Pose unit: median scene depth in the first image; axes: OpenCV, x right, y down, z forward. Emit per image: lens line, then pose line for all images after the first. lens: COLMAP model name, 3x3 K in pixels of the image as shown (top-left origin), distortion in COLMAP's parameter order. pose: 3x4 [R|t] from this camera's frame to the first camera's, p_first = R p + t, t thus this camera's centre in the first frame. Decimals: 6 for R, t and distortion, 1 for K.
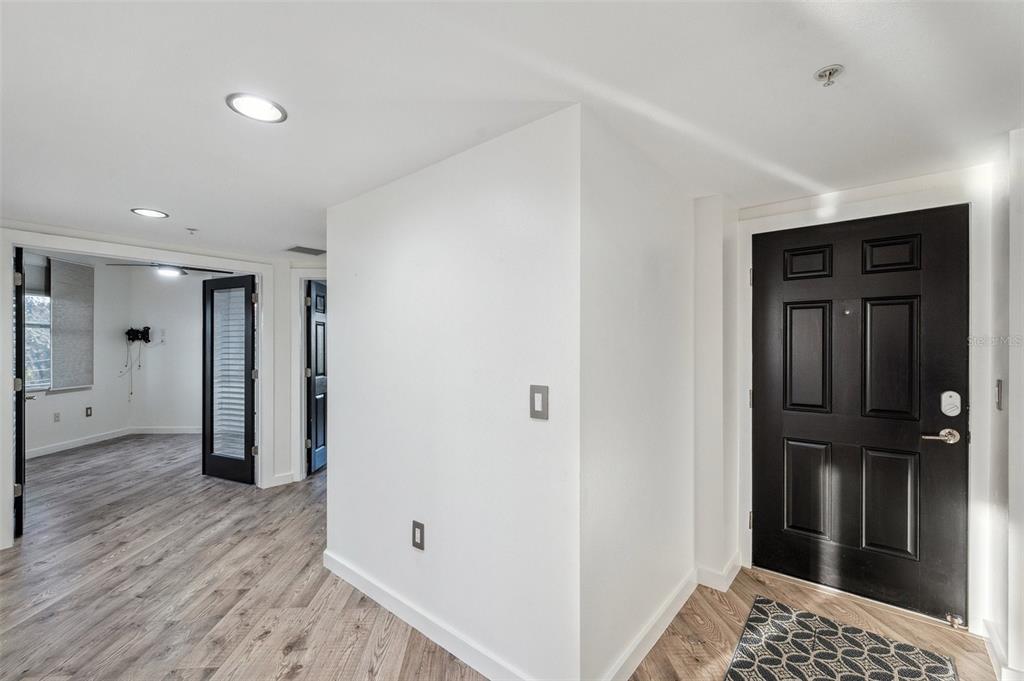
lens RADIAL K [[440.5, 0, 508.4], [0, 440.5, 343.0], [0, 0, 1]] dist [-0.003298, -0.000474]
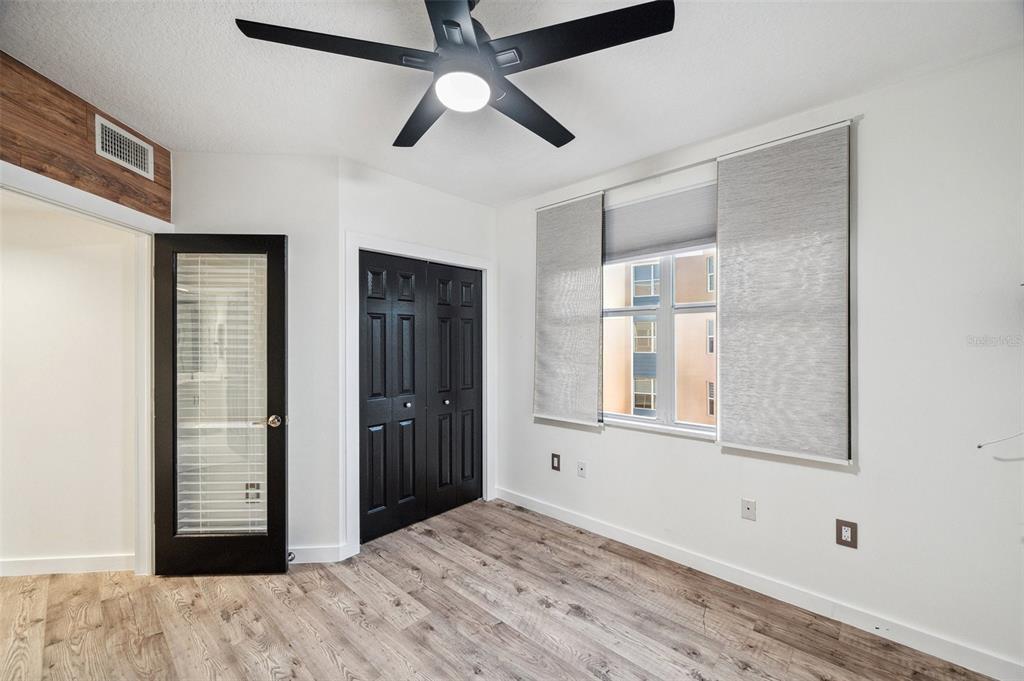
lens RADIAL K [[408.5, 0, 516.1], [0, 408.5, 339.7], [0, 0, 1]] dist [-0.000640, 0.000020]
pose [[-0.698208, -0.006765, -0.715863, -0.529458], [-0.001519, 0.999967, -0.007967, 0.001895], [0.715893, -0.004475, -0.698196, 1.039194]]
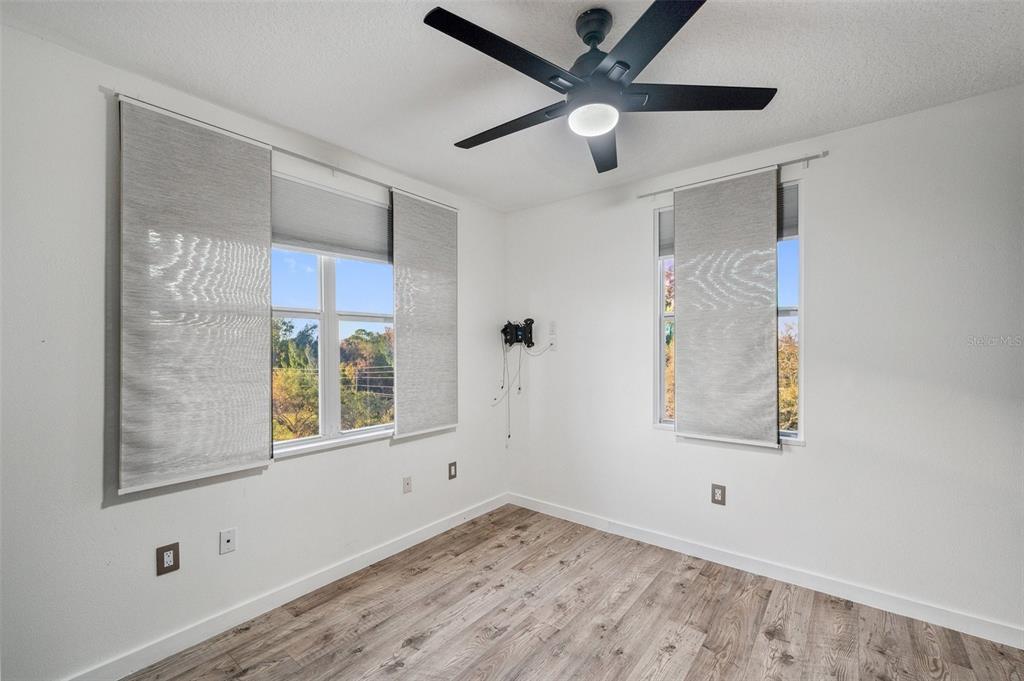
lens RADIAL K [[441.5, 0, 507.9], [0, 441.5, 353.2], [0, 0, 1]] dist [-0.000545, 0.000061]
pose [[0.767062, -0.001495, -0.641572, -0.538285], [0.009543, 0.999913, 0.009080, 0.001767], [0.641502, -0.013087, 0.767009, 0.613158]]
